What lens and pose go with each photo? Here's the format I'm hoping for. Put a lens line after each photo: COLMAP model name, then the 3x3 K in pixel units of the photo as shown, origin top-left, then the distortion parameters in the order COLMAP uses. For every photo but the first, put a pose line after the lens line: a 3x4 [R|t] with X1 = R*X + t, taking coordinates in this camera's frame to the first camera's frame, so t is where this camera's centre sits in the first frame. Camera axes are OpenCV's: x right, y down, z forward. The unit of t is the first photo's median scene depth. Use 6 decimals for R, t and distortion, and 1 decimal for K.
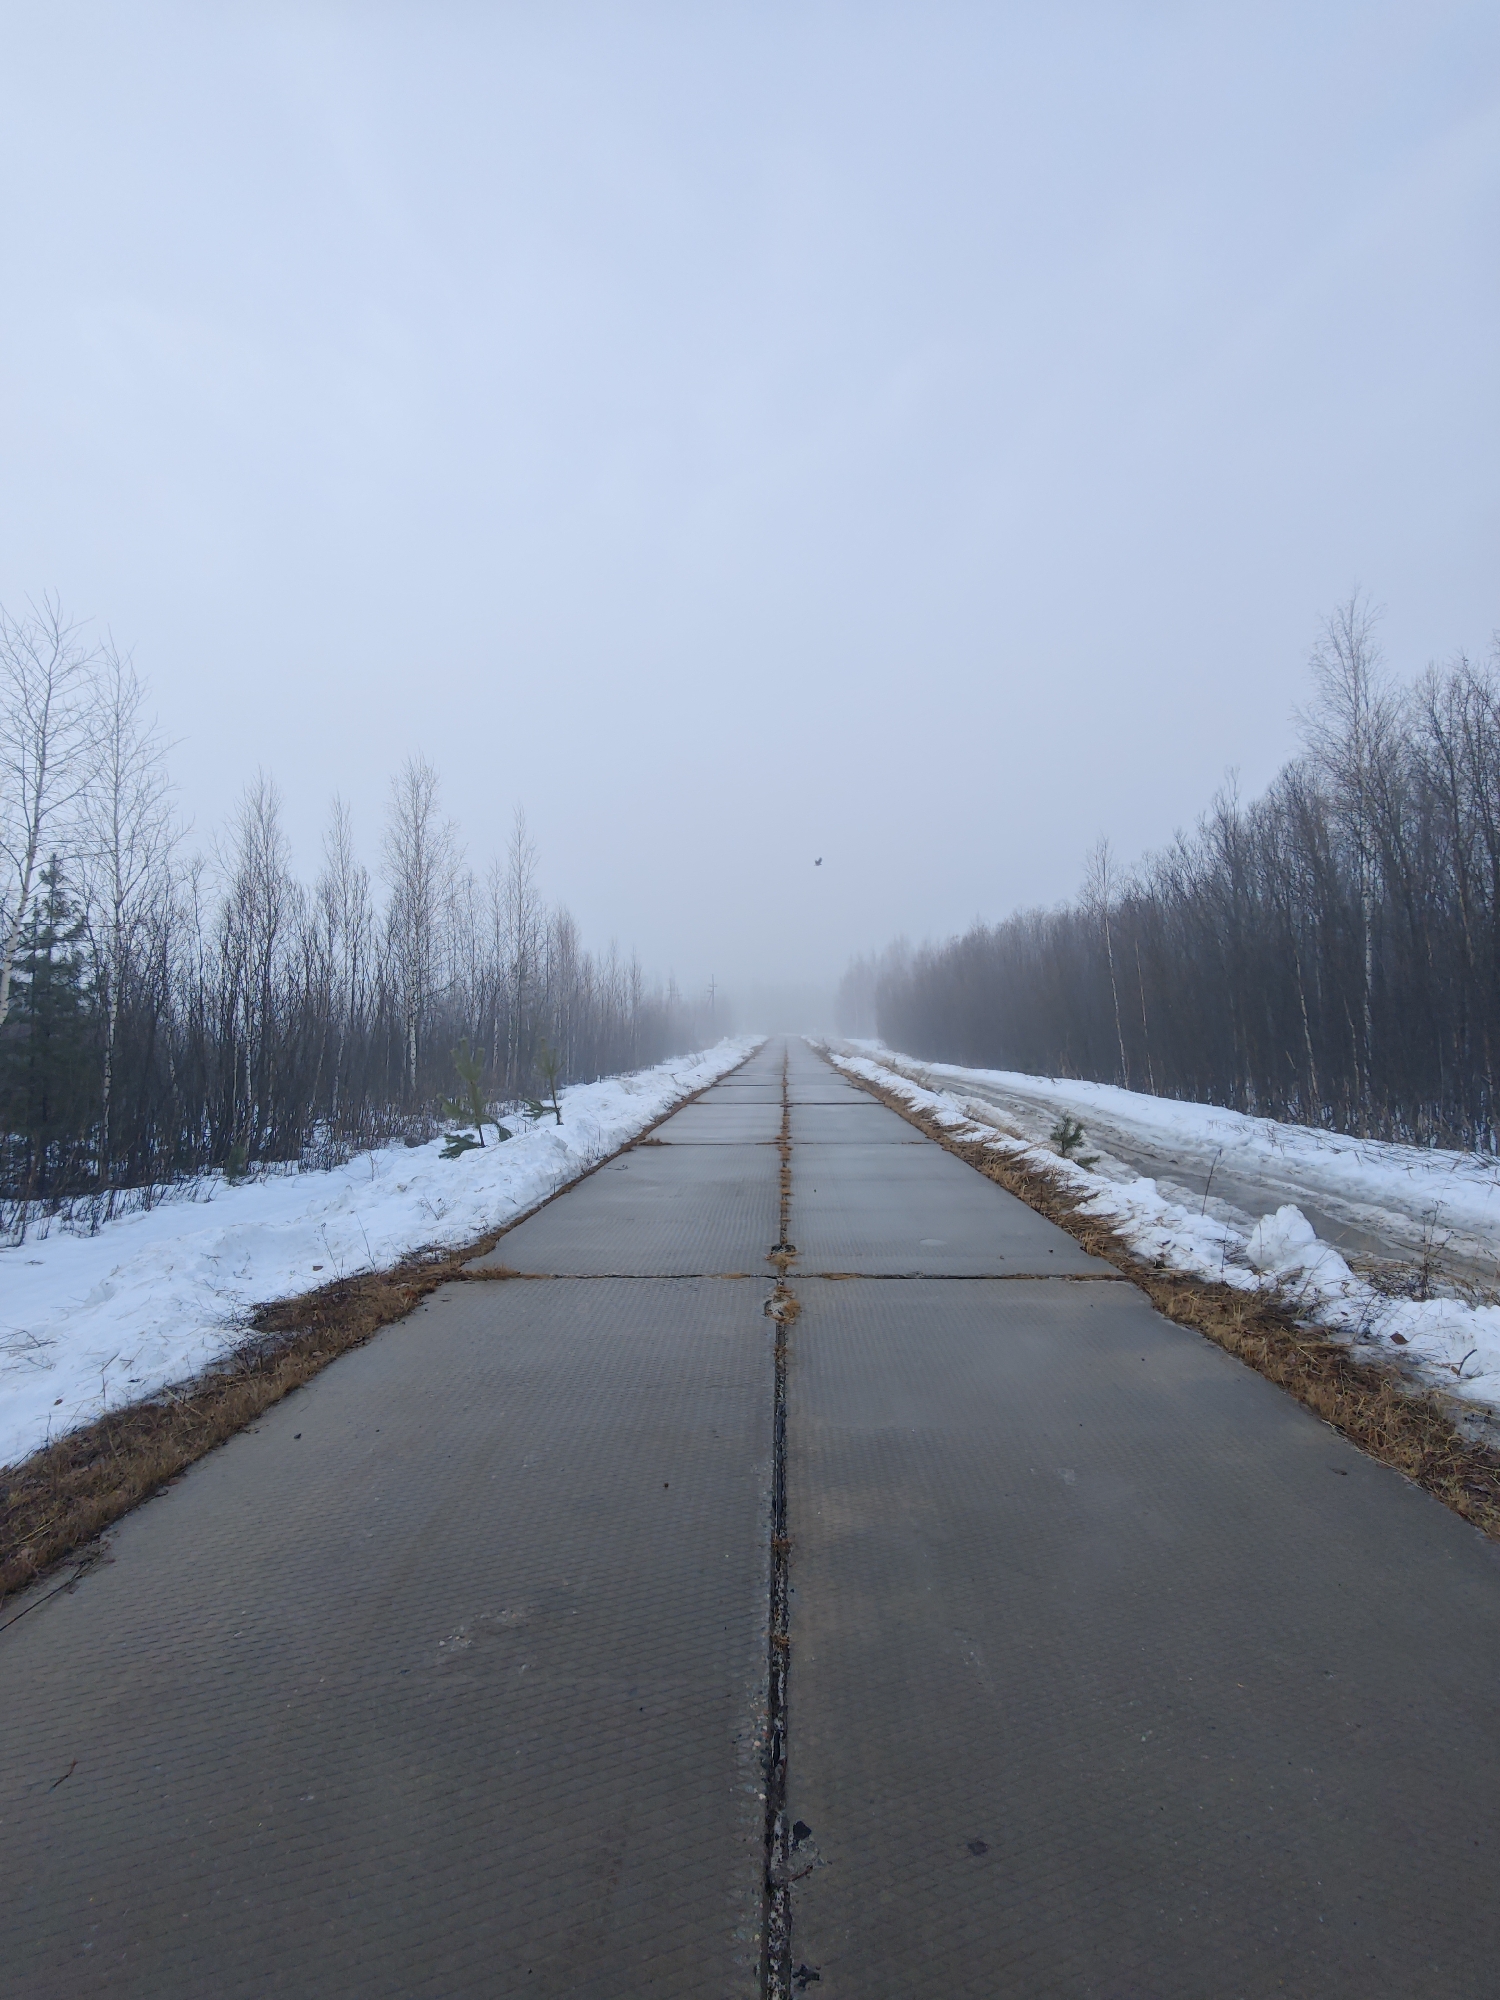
lens RADIAL K [[801.3, 0, 750.0], [0, 801.3, 1000.0], [0, 0, 1]] dist [0.000079, 0.000005]
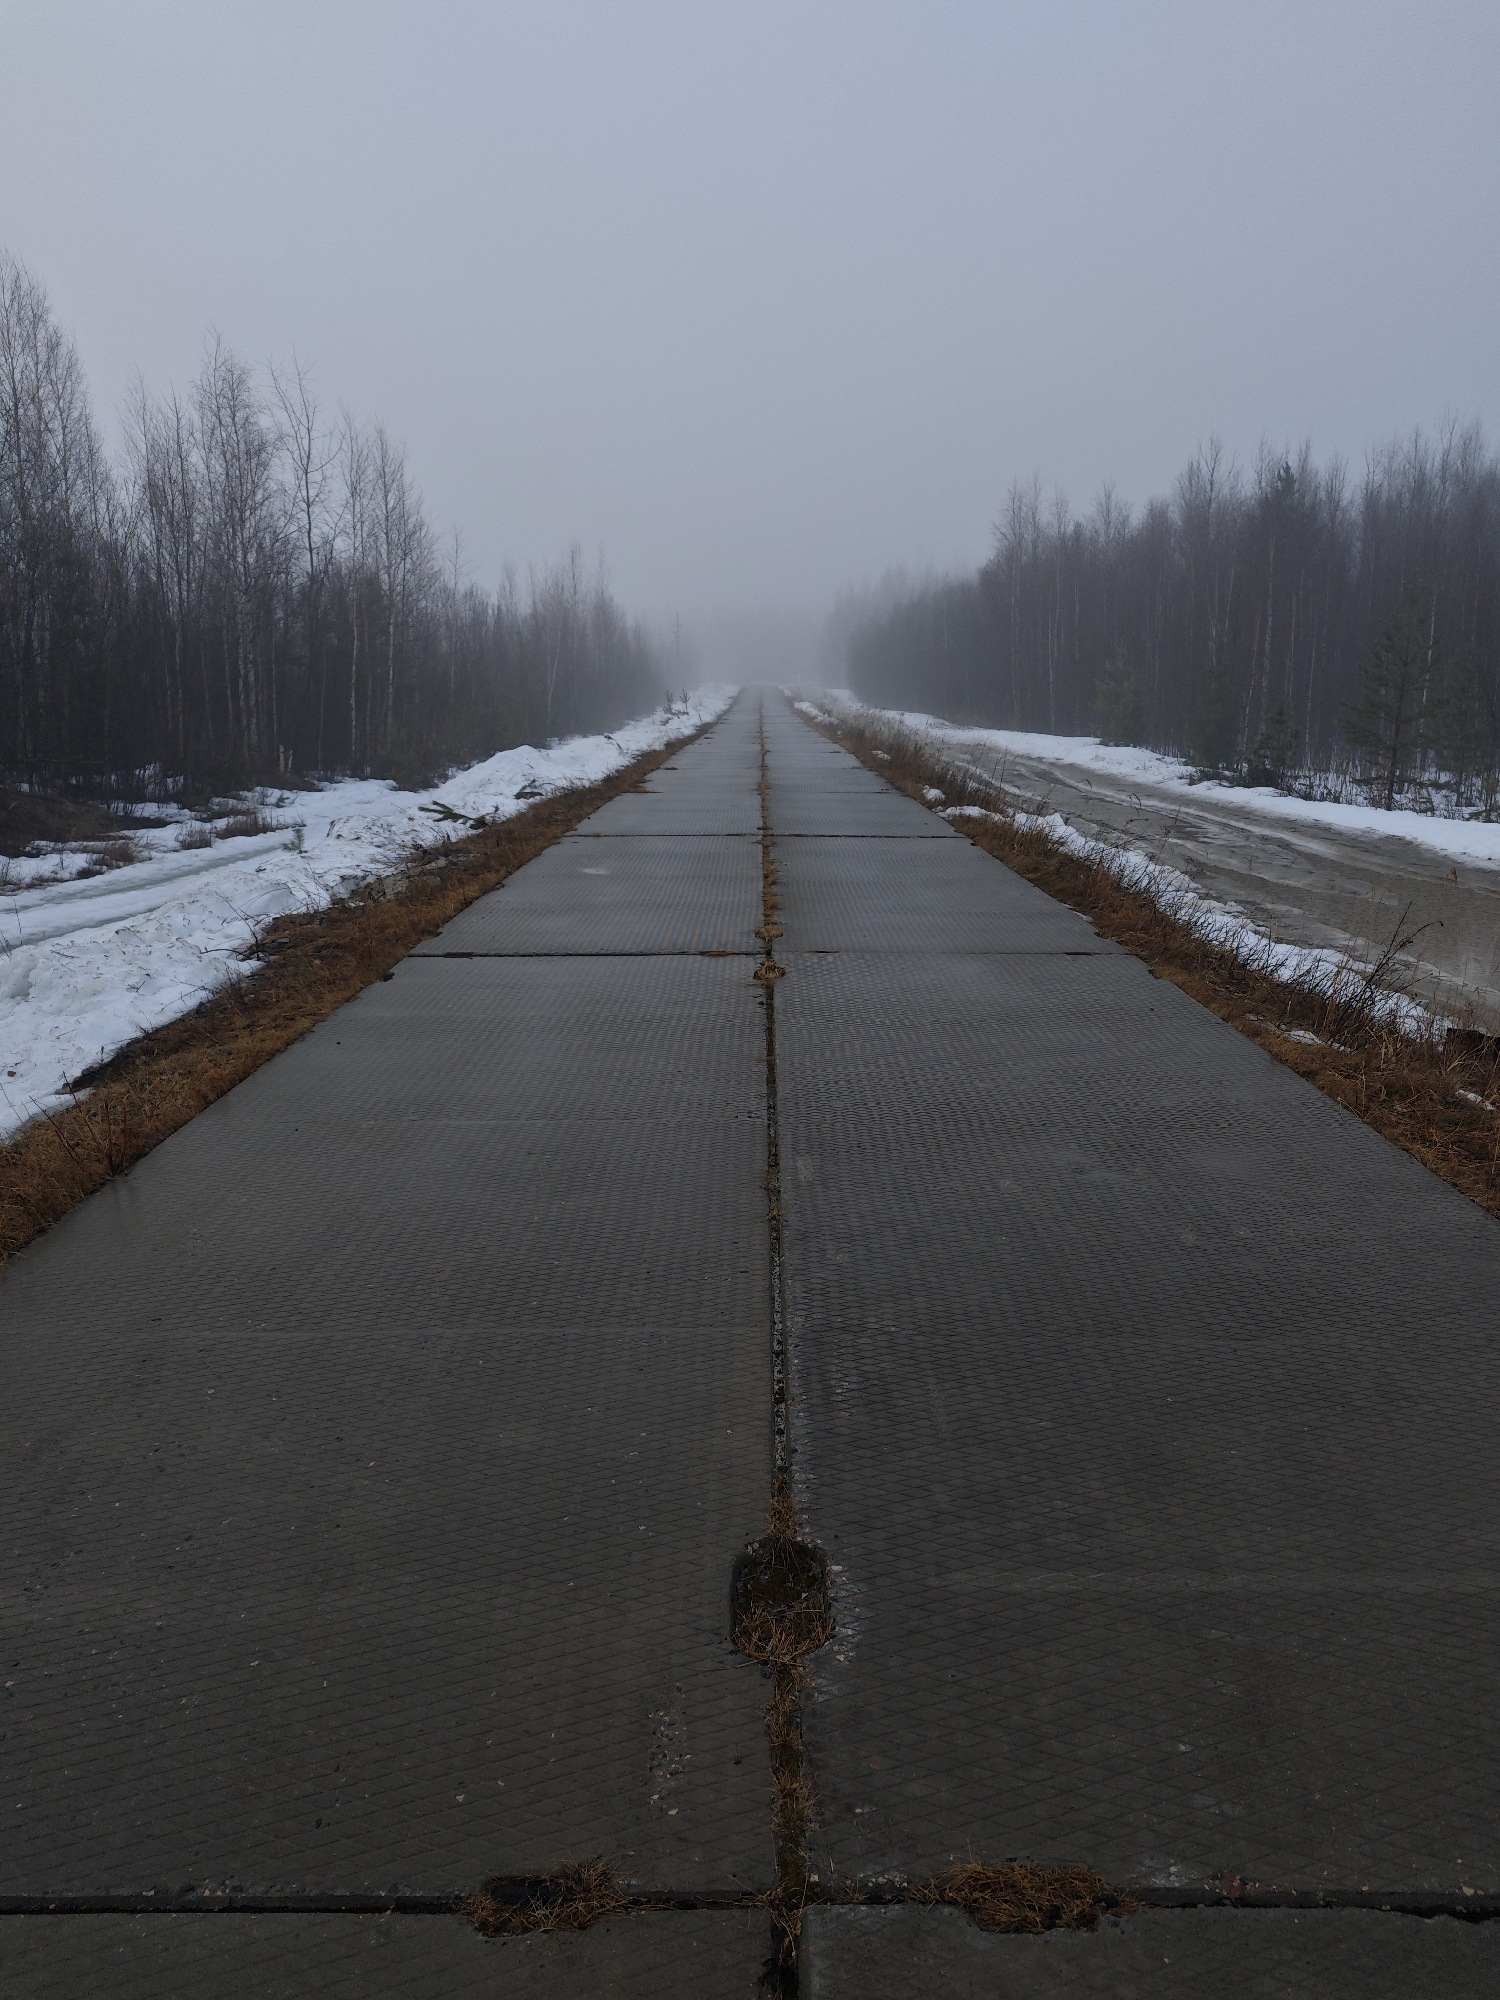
lens RADIAL K [[1452.5, 0, 786.8], [0, 1452.5, 1000.8], [0, 0, 1]] dist [0.005112, 0.003284]
pose [[0.998653, -0.017244, 0.048937, -0.018191], [0.004606, 0.968894, 0.247432, -0.021412], [-0.051682, -0.246873, 0.967669, -0.683812]]
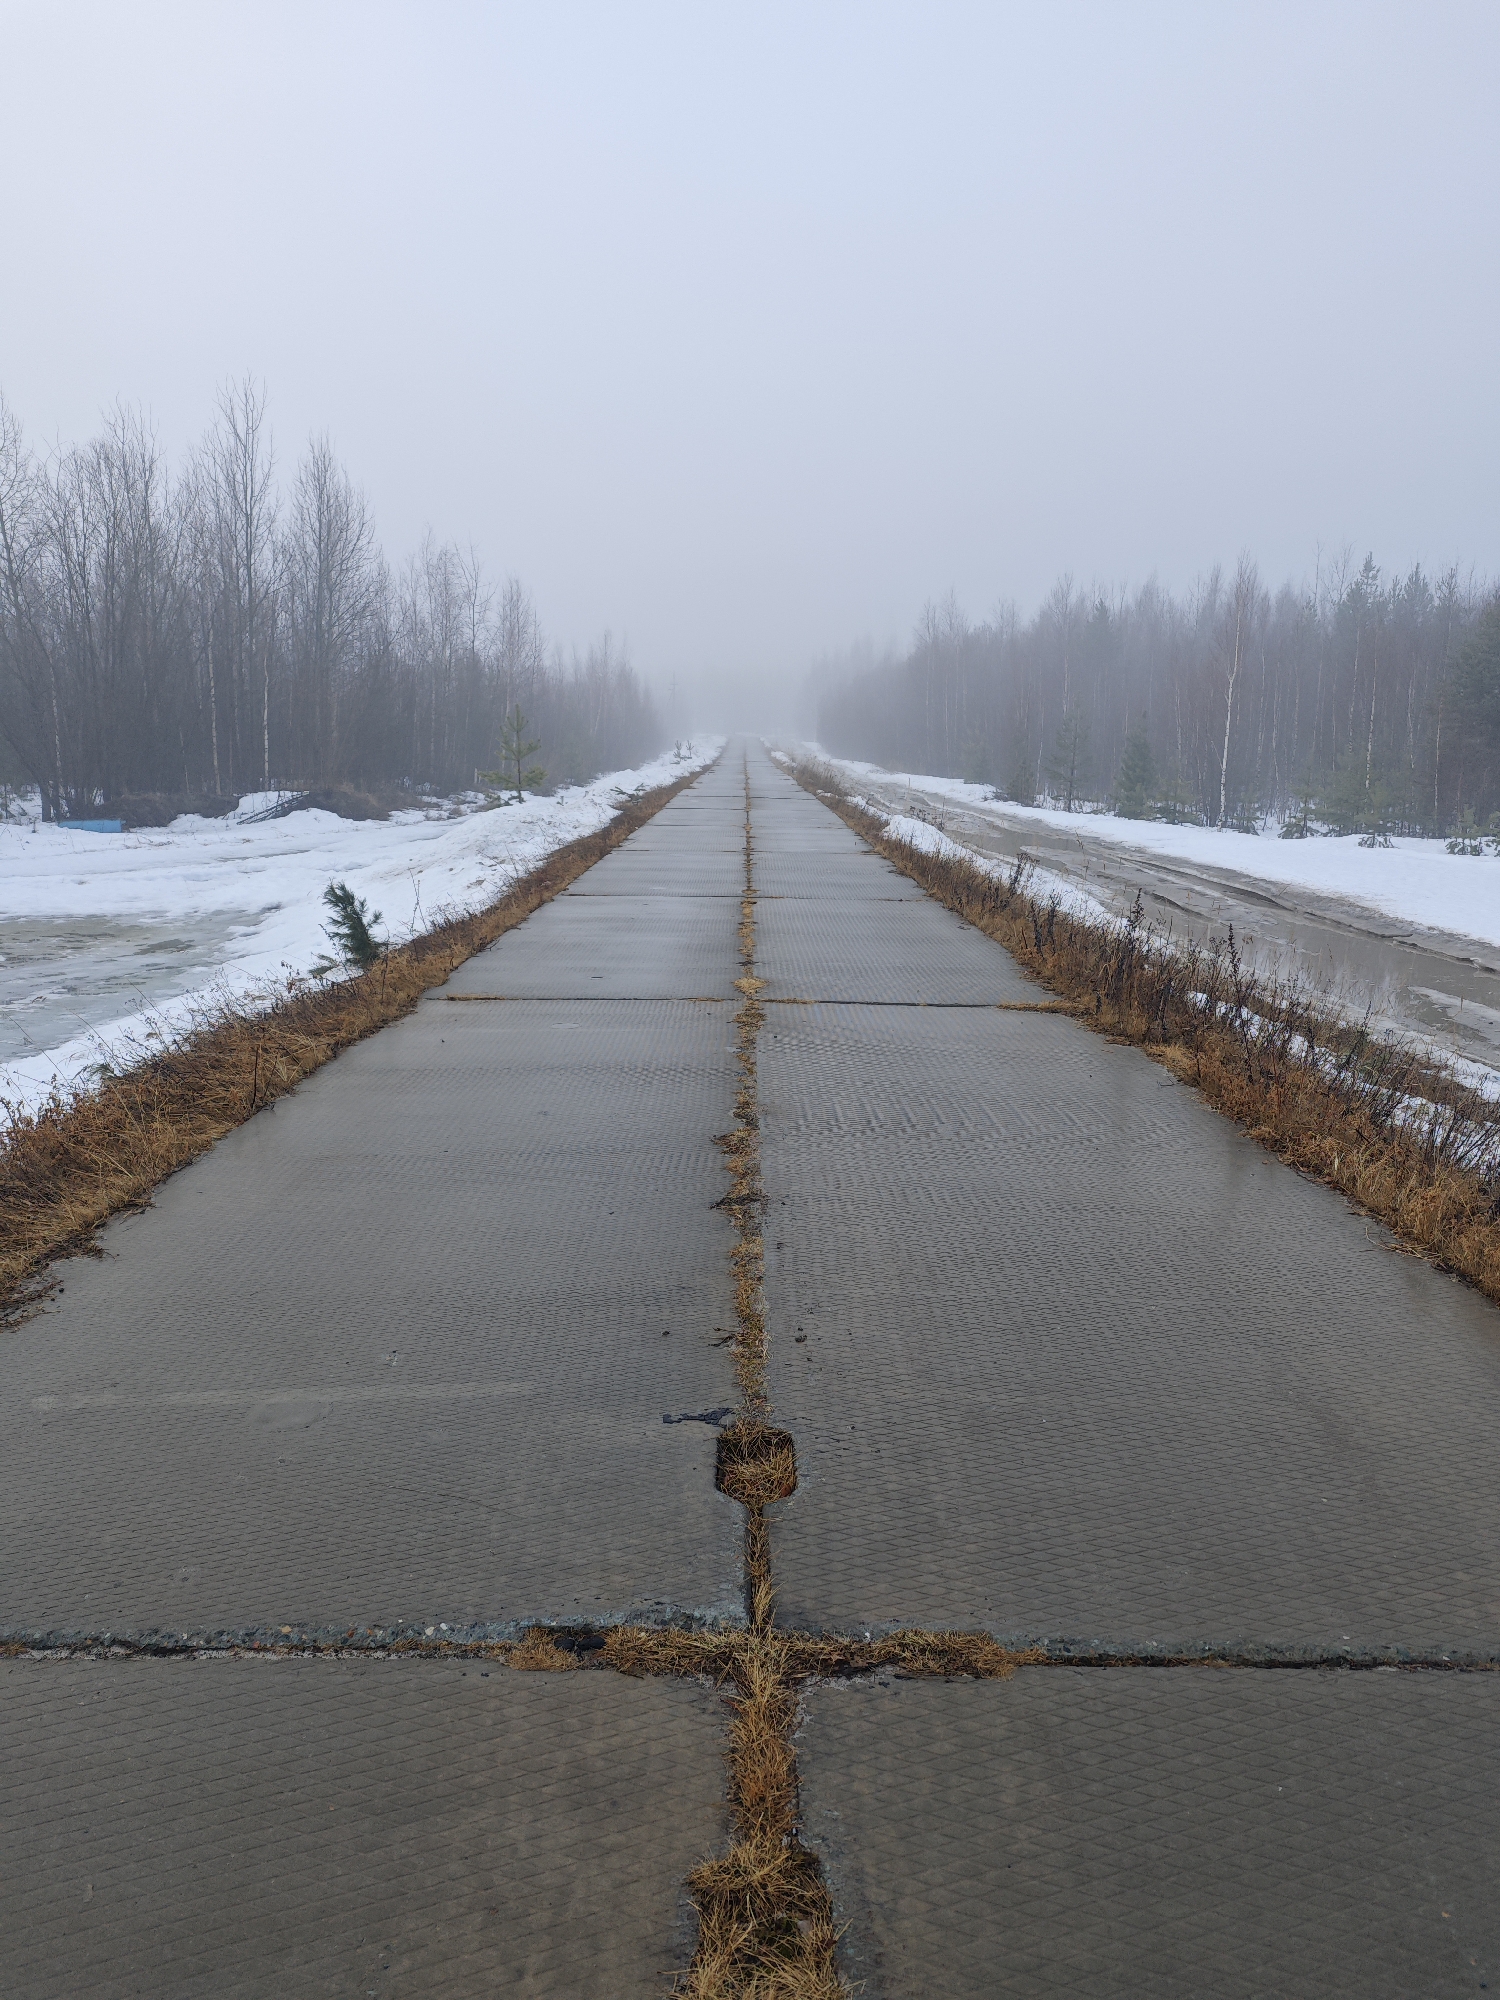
lens RADIAL K [[1370.8, 0, 750.0], [0, 1370.8, 1000.0], [0, 0, 1]] dist [0.117053, -0.200307]
pose [[0.999136, 0.008826, 0.040610, -0.090862], [-0.017709, 0.974448, 0.223913, -0.110192], [-0.037596, -0.224439, 0.973763, -2.629970]]
